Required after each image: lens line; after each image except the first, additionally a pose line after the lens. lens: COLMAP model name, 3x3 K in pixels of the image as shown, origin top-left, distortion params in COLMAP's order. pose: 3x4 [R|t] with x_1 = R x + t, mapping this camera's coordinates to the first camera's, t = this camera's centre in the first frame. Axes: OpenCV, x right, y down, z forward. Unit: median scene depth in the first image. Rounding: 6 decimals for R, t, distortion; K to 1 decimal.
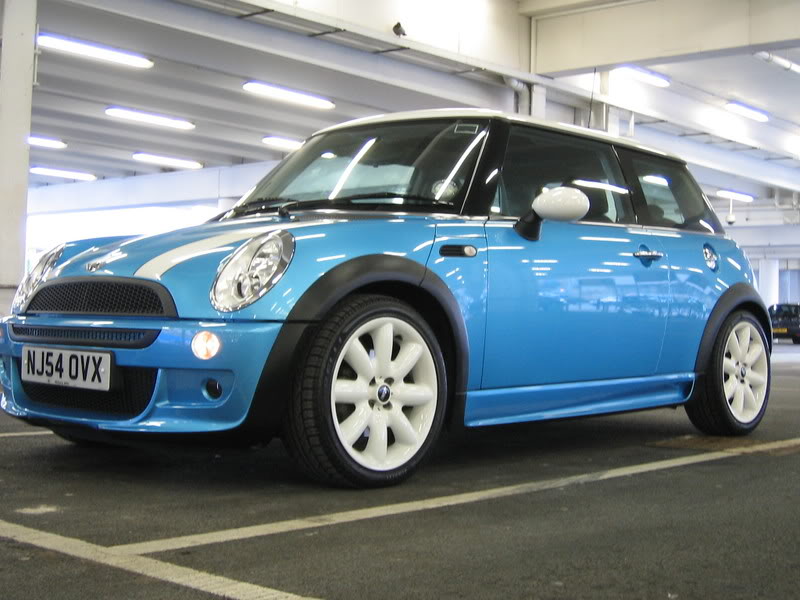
lens RADIAL K [[1177.6, 0, 399.9], [0, 1177.6, 270.6], [0, 0, 1]] dist [-0.119090, 0.015572]
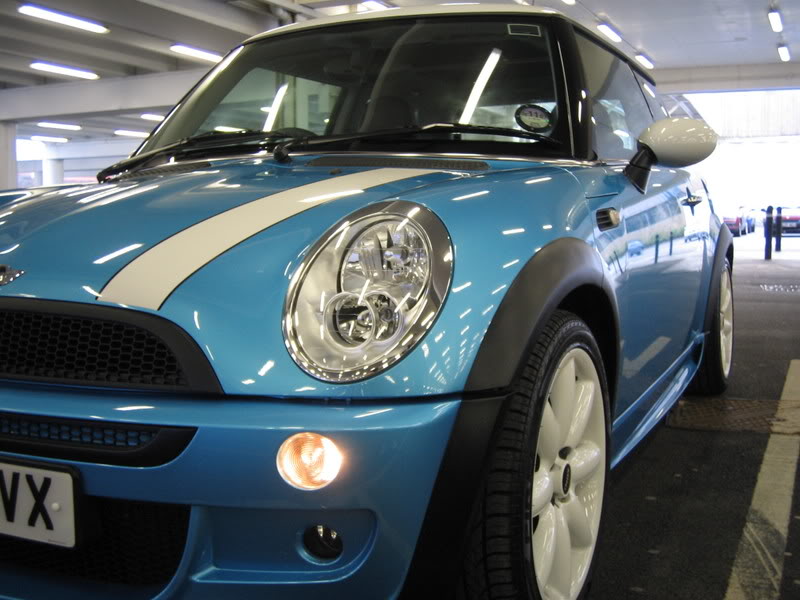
lens RADIAL K [[941.6, 0, 400.0], [0, 941.6, 263.8], [0, 0, 1]] dist [-0.098528, -0.004734]
pose [[0.958907, -0.047064, 0.279789, -0.219335], [0.020655, 0.995109, 0.096601, -0.047223], [-0.282967, -0.086852, 0.955189, 0.605013]]
